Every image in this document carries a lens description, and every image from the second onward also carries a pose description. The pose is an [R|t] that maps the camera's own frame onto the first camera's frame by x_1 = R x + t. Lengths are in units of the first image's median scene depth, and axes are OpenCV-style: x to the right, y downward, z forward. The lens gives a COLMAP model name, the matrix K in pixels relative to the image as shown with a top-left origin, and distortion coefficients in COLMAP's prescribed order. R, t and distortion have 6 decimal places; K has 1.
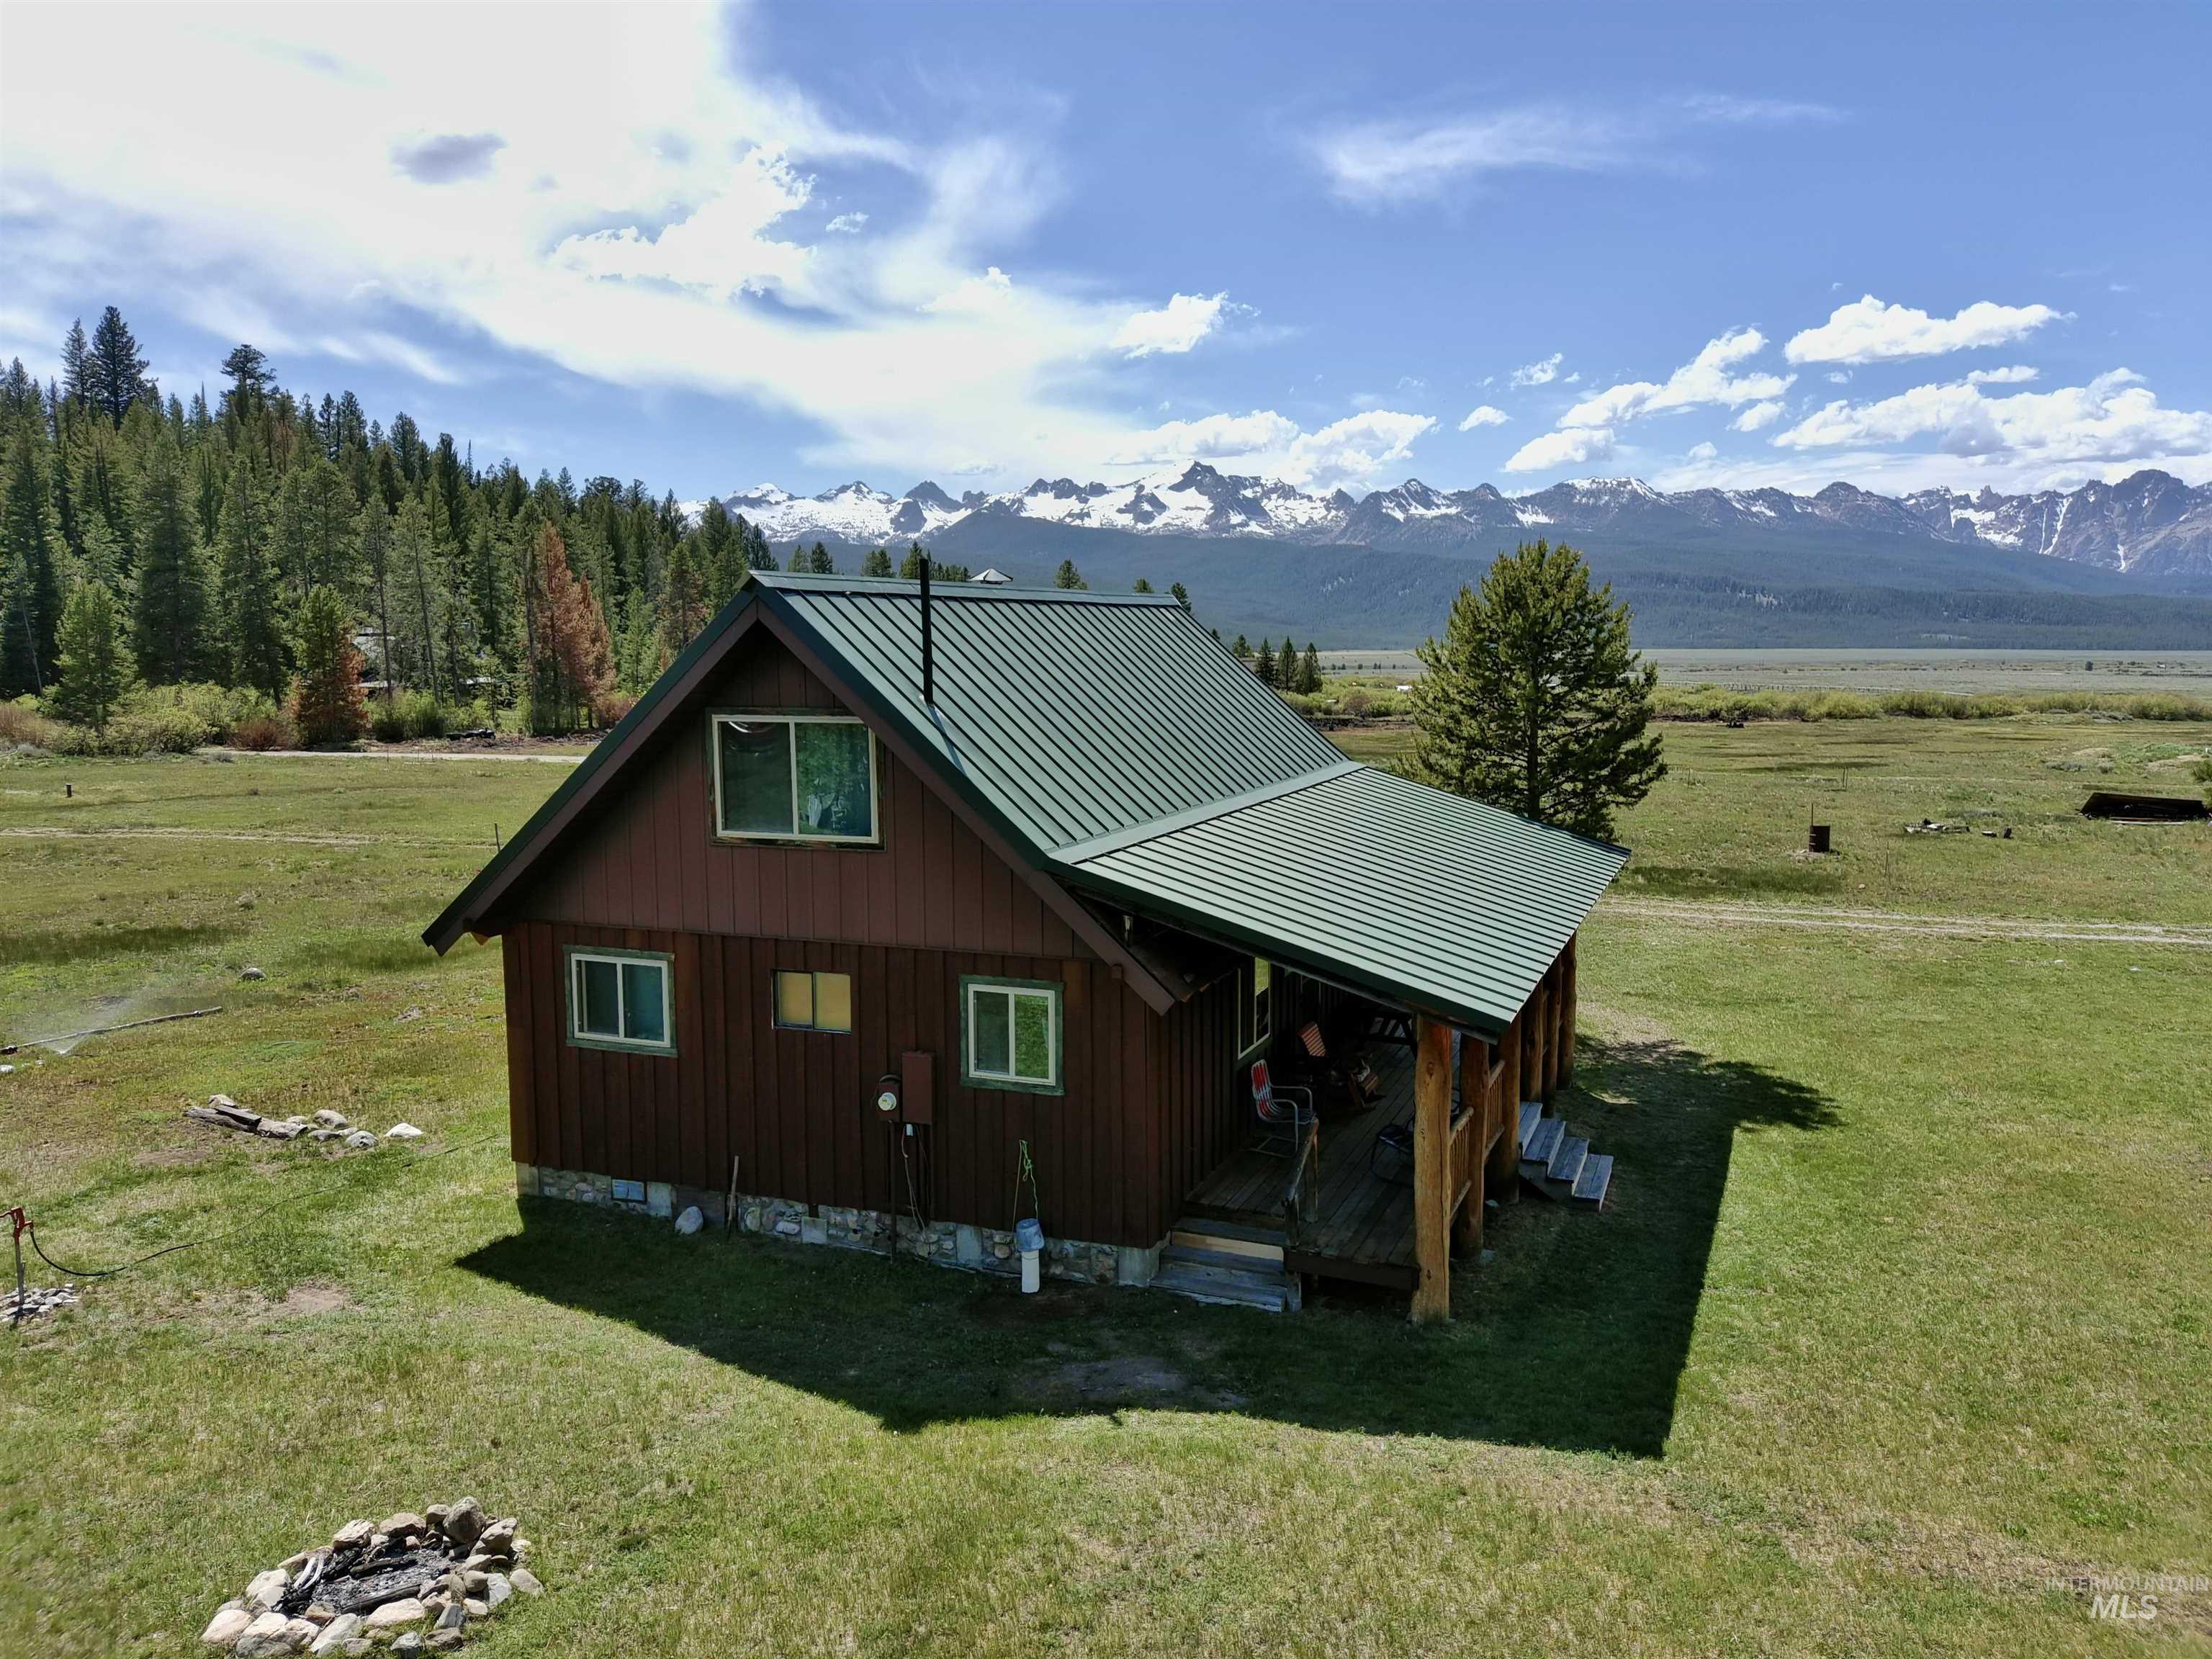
lens RADIAL K [[1635.2, 0, 1106.0], [0, 1635.2, 829.5], [0, 0, 1]] dist [0.117607, -0.181804]
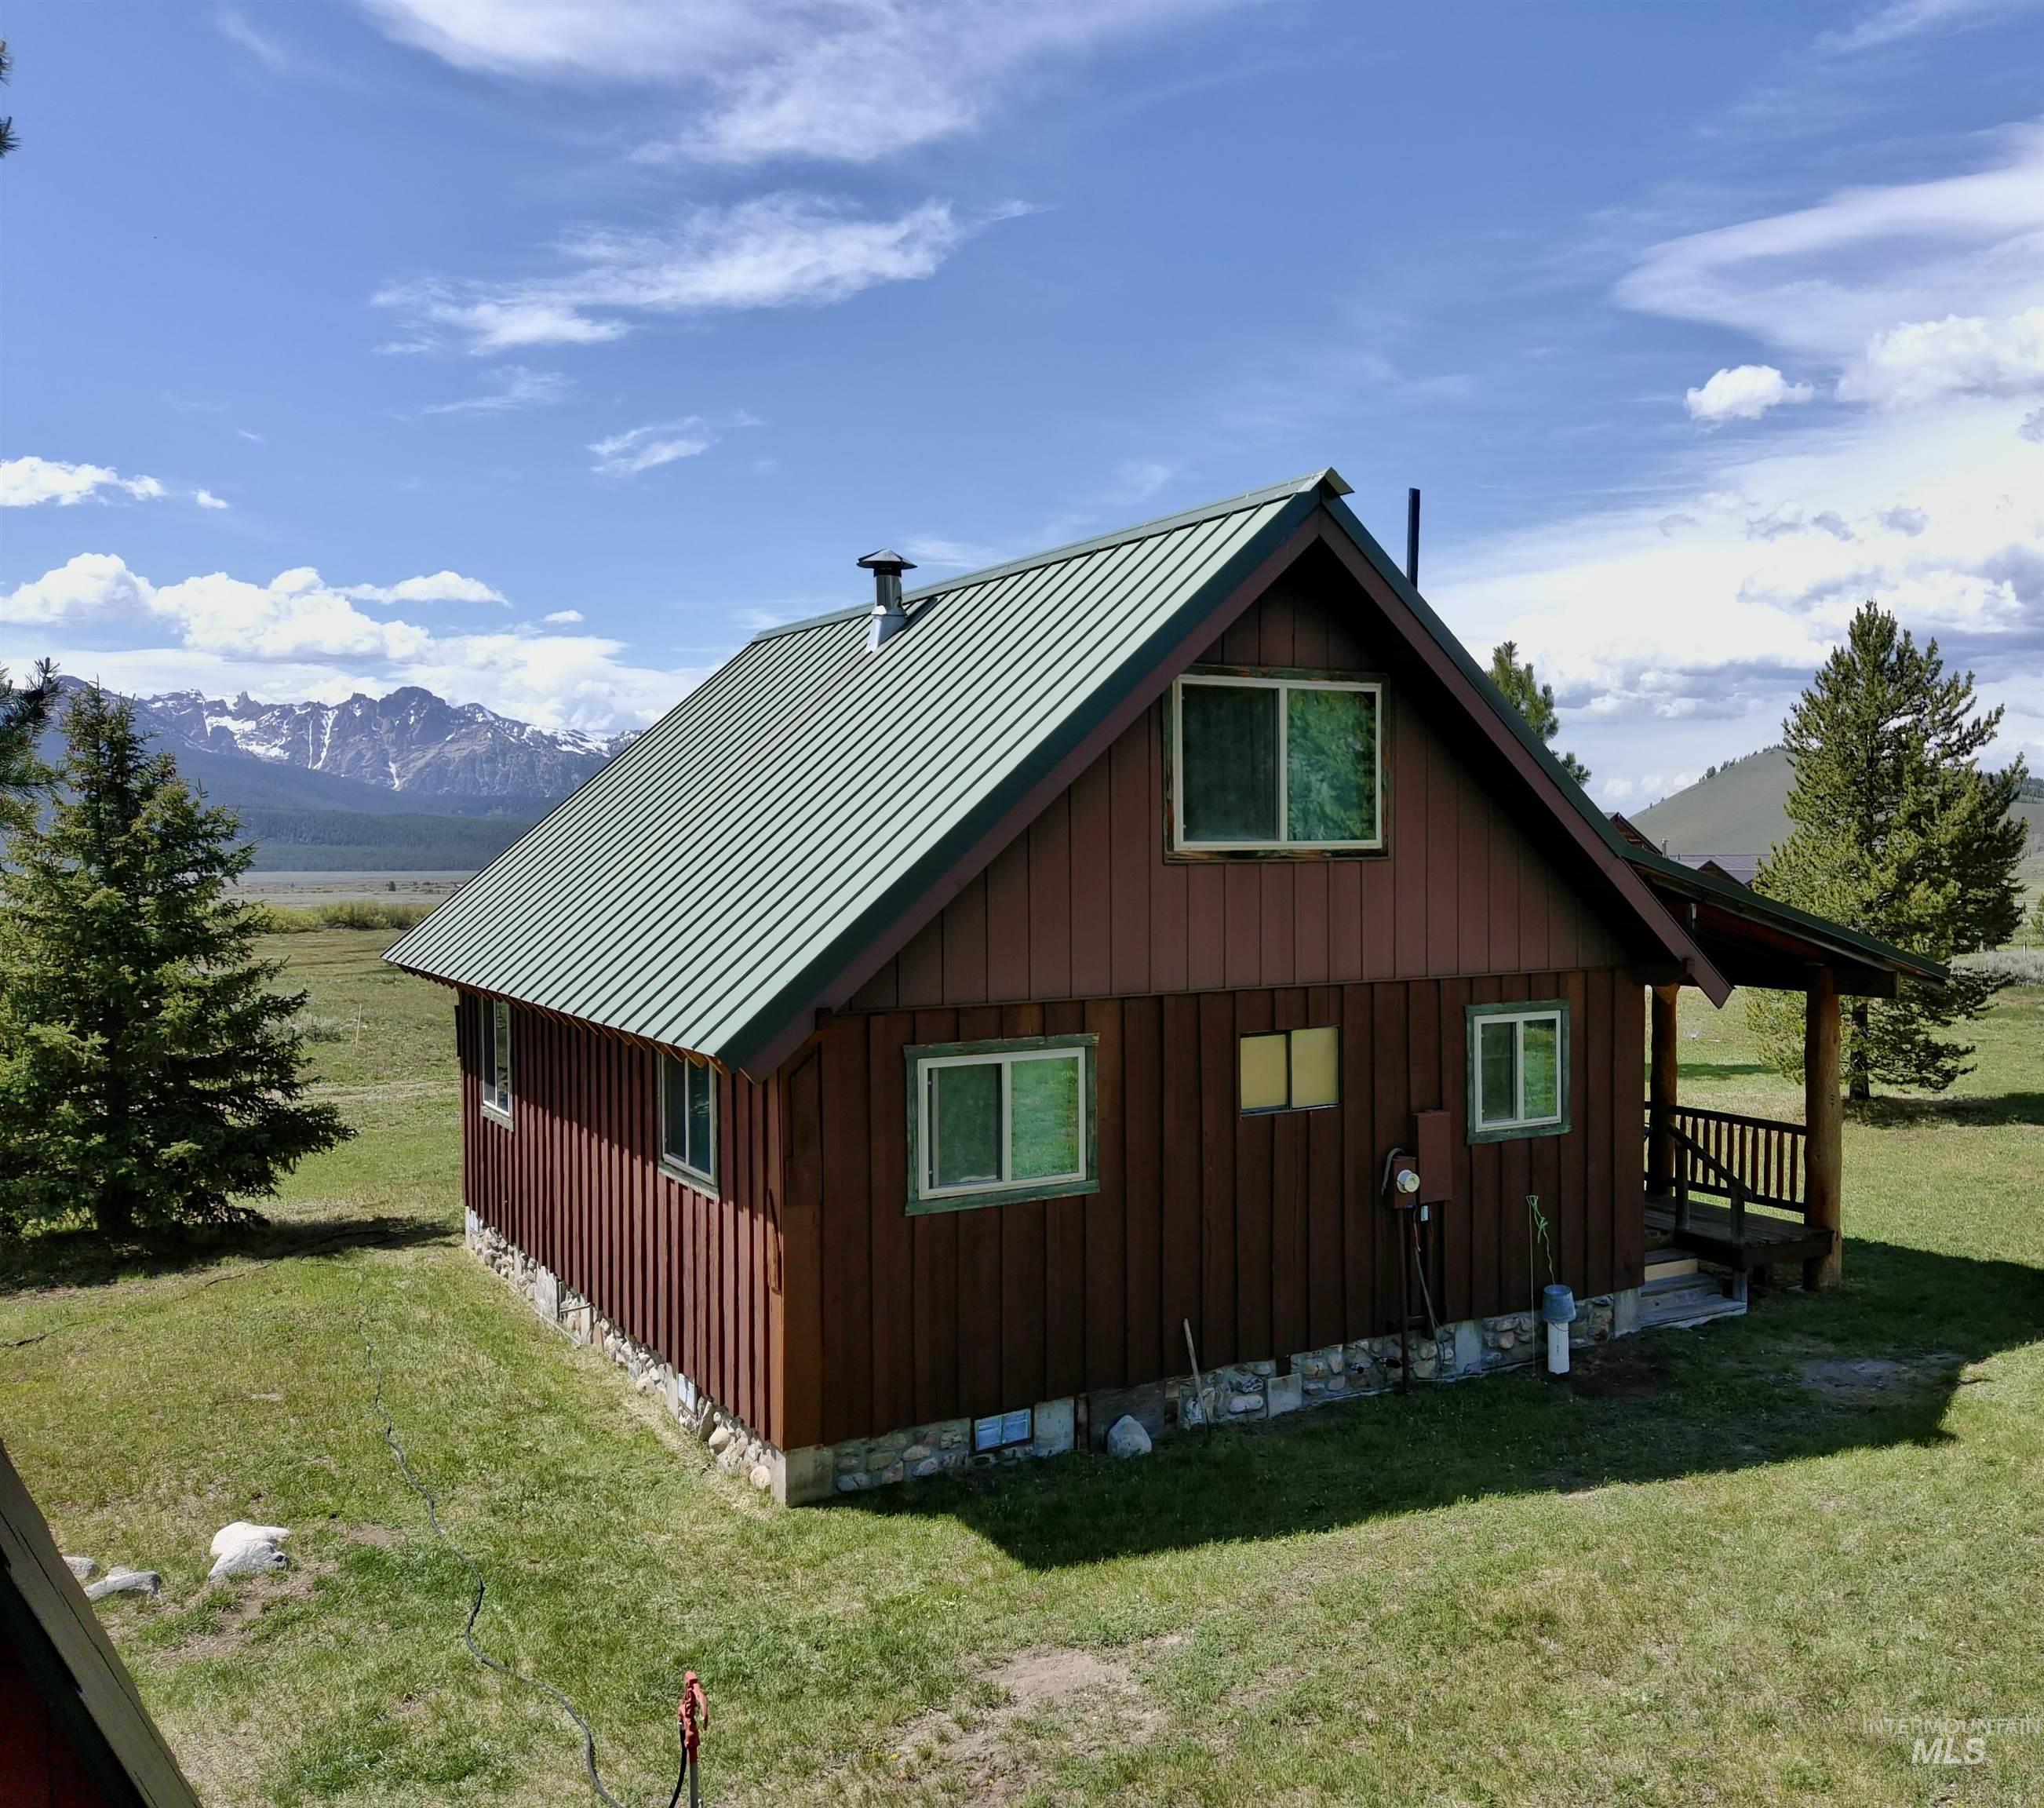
lens RADIAL K [[1839.6, 0, 1236.4], [0, 1839.6, 921.7], [0, 0, 1]] dist [0.074261, -0.091193]
pose [[0.572076, -0.033983, 0.819496, -0.866868], [0.100048, 0.994571, -0.028599, 0.059411], [-0.814076, 0.098350, 0.572371, 0.545021]]
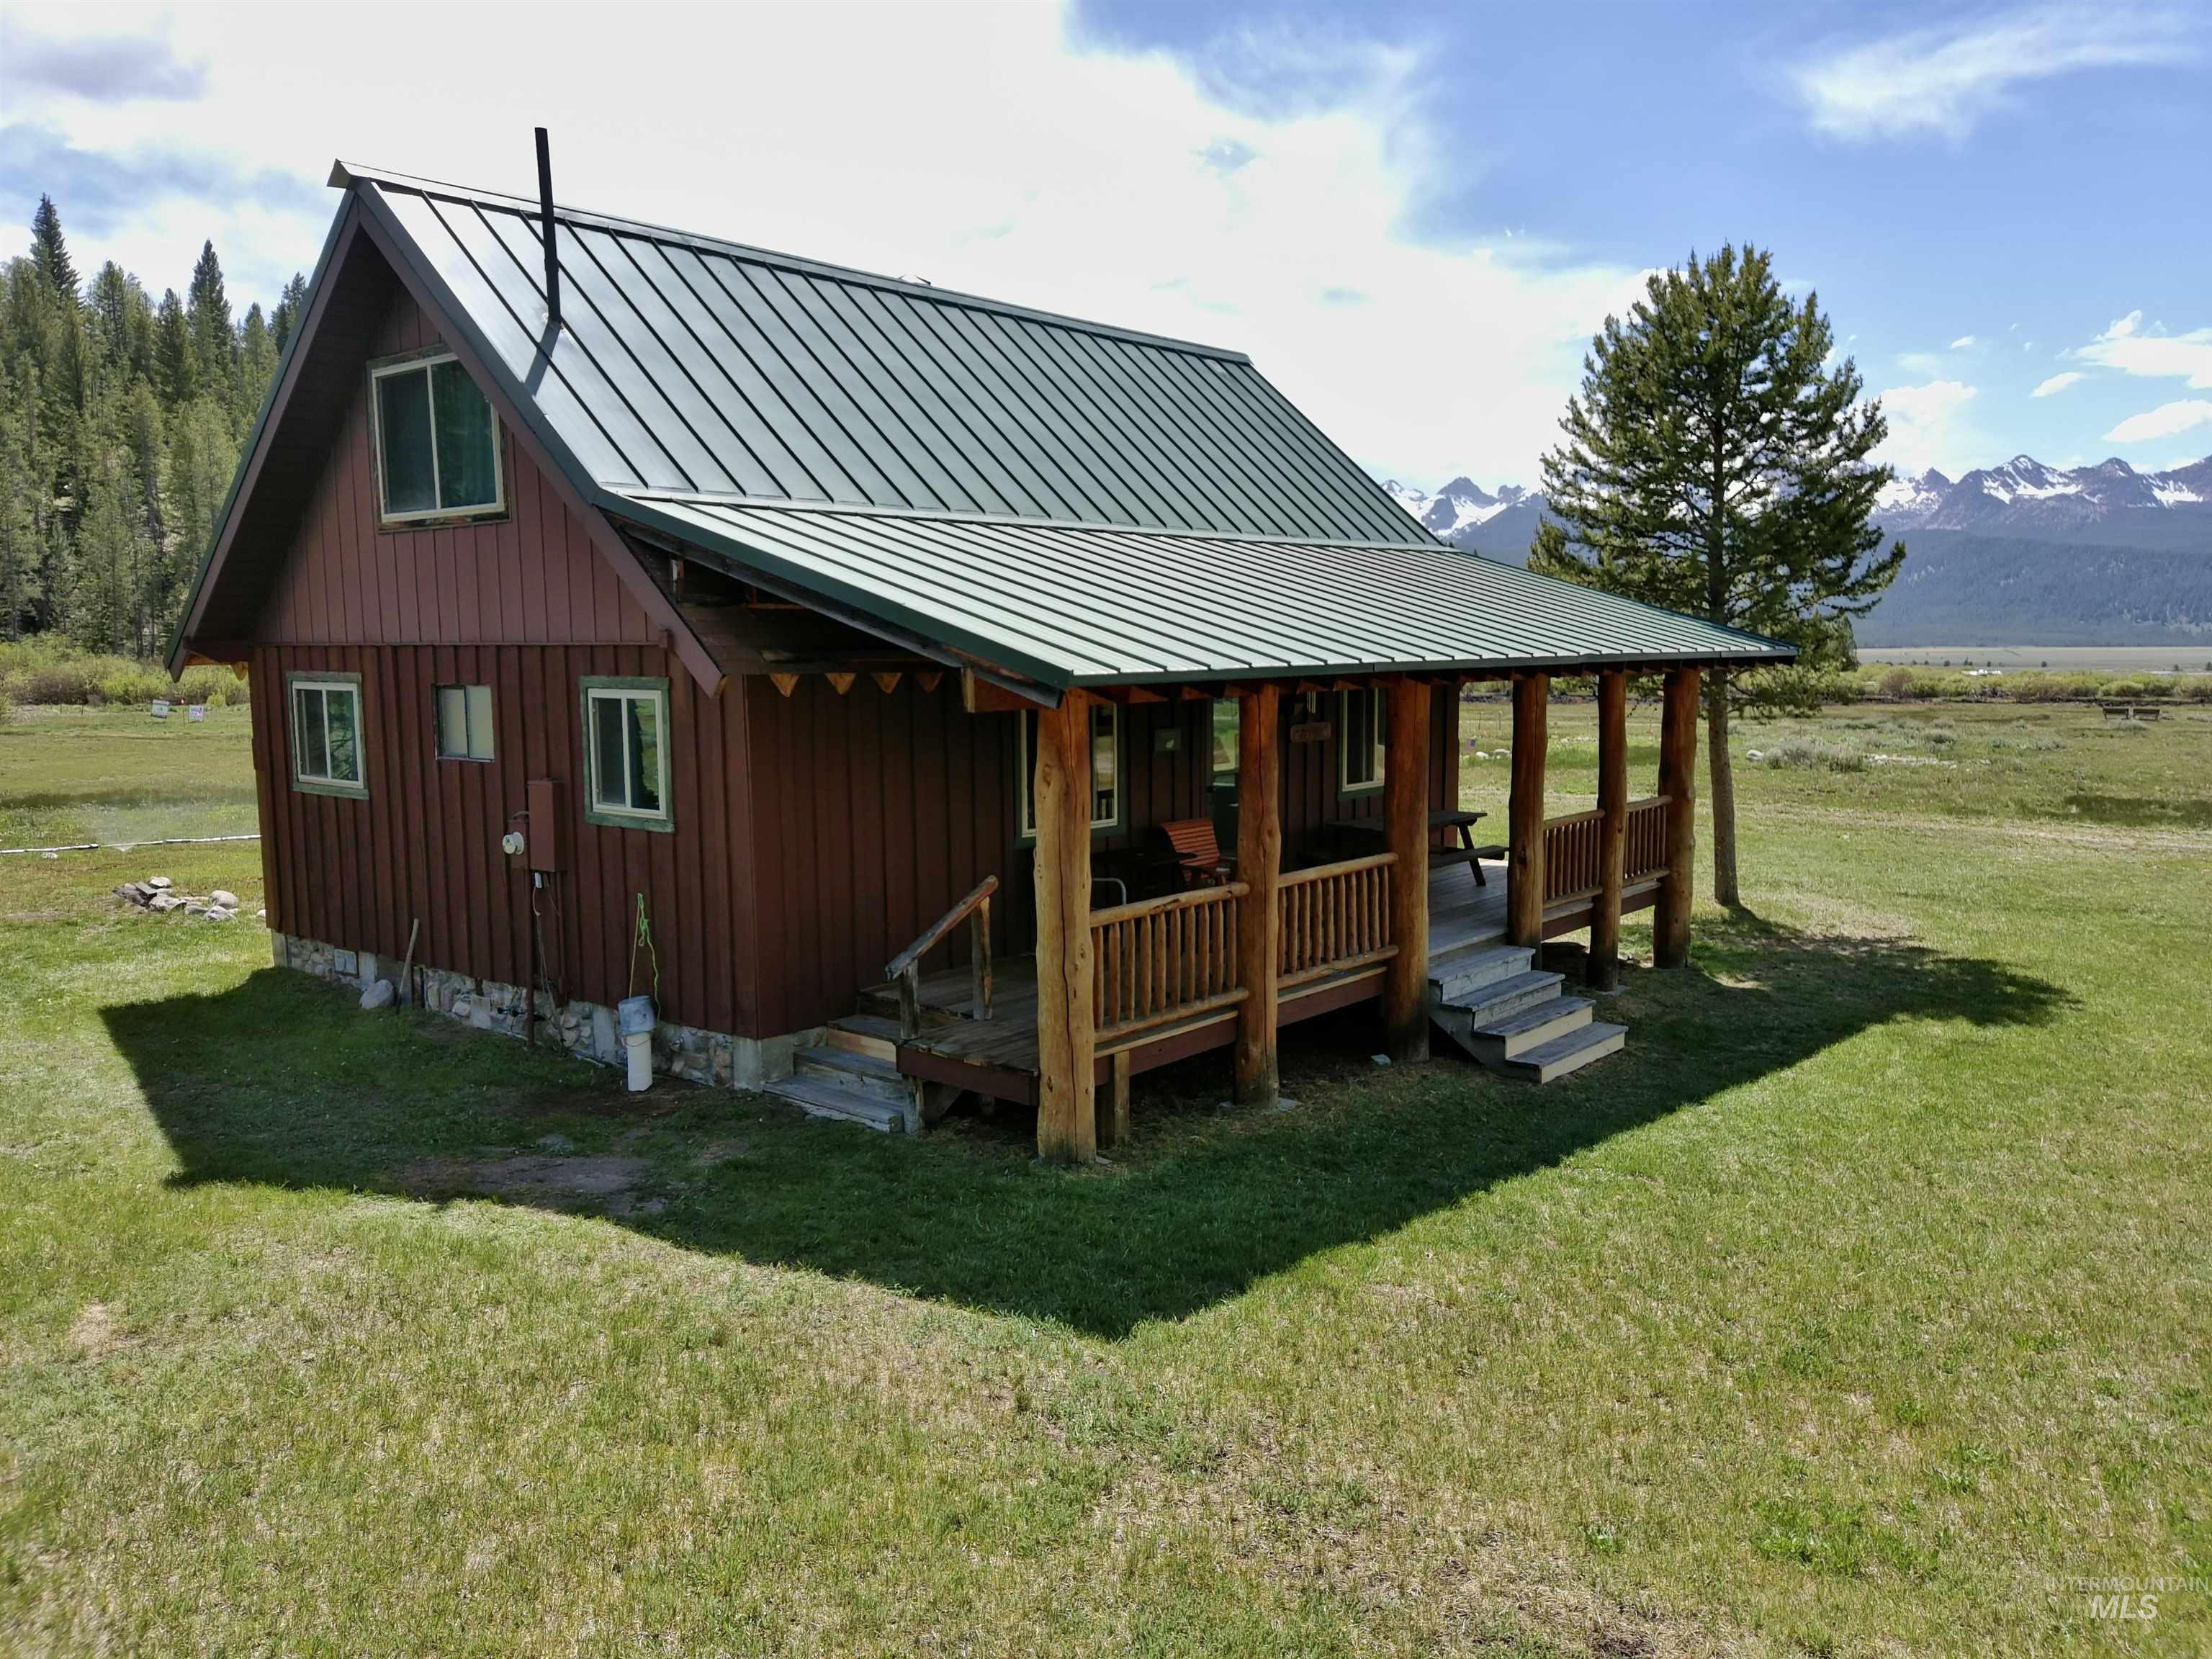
lens RADIAL K [[1635.2, 0, 1106.0], [0, 1635.2, 829.5], [0, 0, 1]] dist [0.117607, -0.181804]
pose [[0.951885, 0.032494, -0.304729, 0.369645], [-0.032381, 0.999461, 0.005427, 0.142376], [0.304741, 0.004702, 0.952424, 0.324610]]
